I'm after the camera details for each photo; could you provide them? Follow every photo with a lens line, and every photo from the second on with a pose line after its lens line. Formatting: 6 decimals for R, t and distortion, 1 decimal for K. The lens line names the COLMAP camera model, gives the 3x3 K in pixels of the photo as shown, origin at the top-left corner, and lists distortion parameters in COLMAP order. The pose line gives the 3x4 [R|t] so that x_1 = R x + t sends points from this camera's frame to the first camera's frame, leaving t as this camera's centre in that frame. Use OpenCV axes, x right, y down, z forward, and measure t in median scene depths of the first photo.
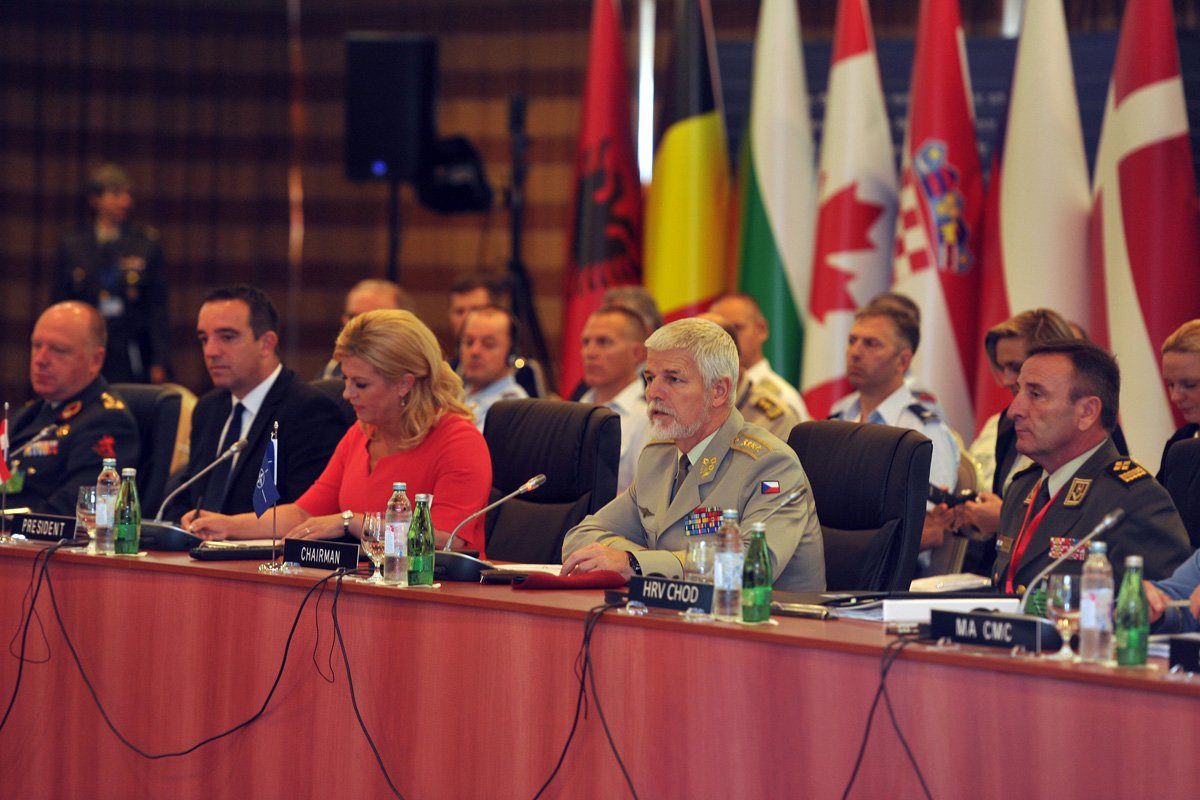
lens RADIAL K [[6219.9, 0, 609.8], [0, 6219.9, 404.6], [0, 0, 1]] dist [1.203258, 0.000000]
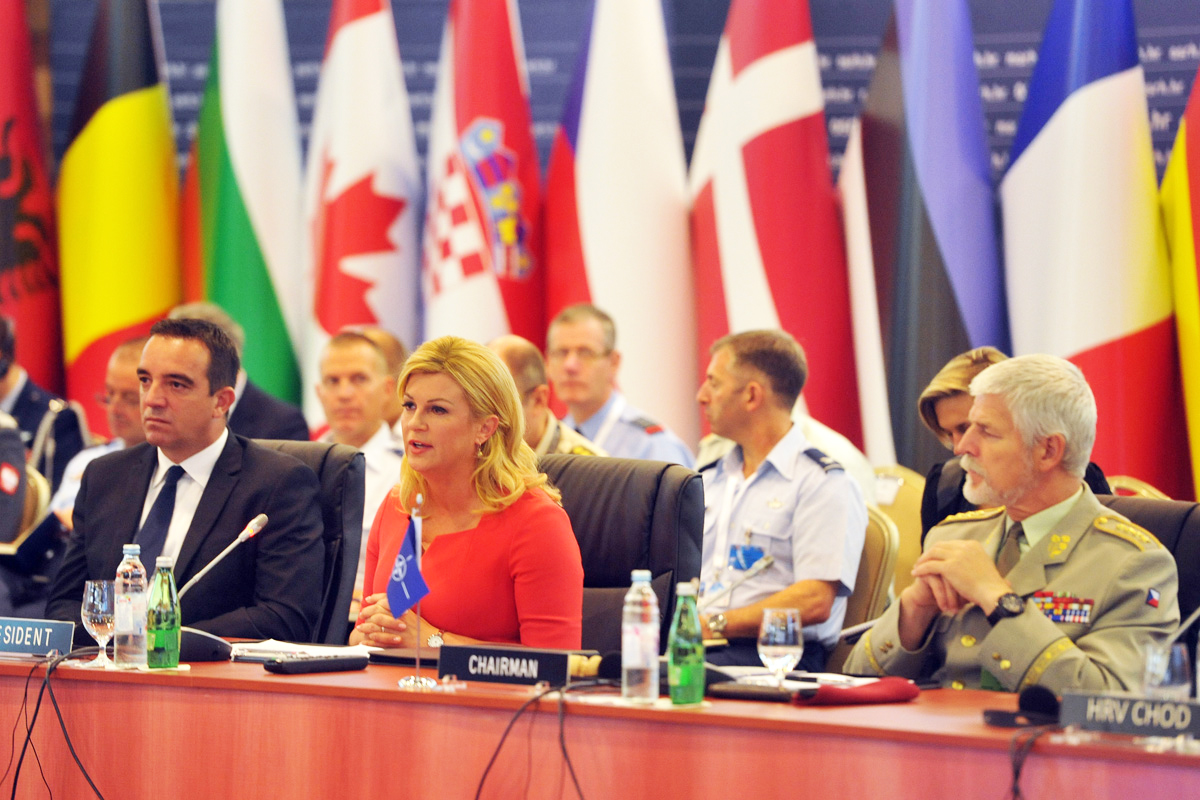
lens RADIAL K [[6992.7, 0, 588.5], [0, 6992.7, 444.0], [0, 0, 1]] dist [1.699386, 0.000000]
pose [[0.981969, -0.017778, 0.188205, -0.184309], [0.016786, 0.999836, 0.006865, -0.008793], [-0.188296, -0.003582, 0.982106, 0.129312]]
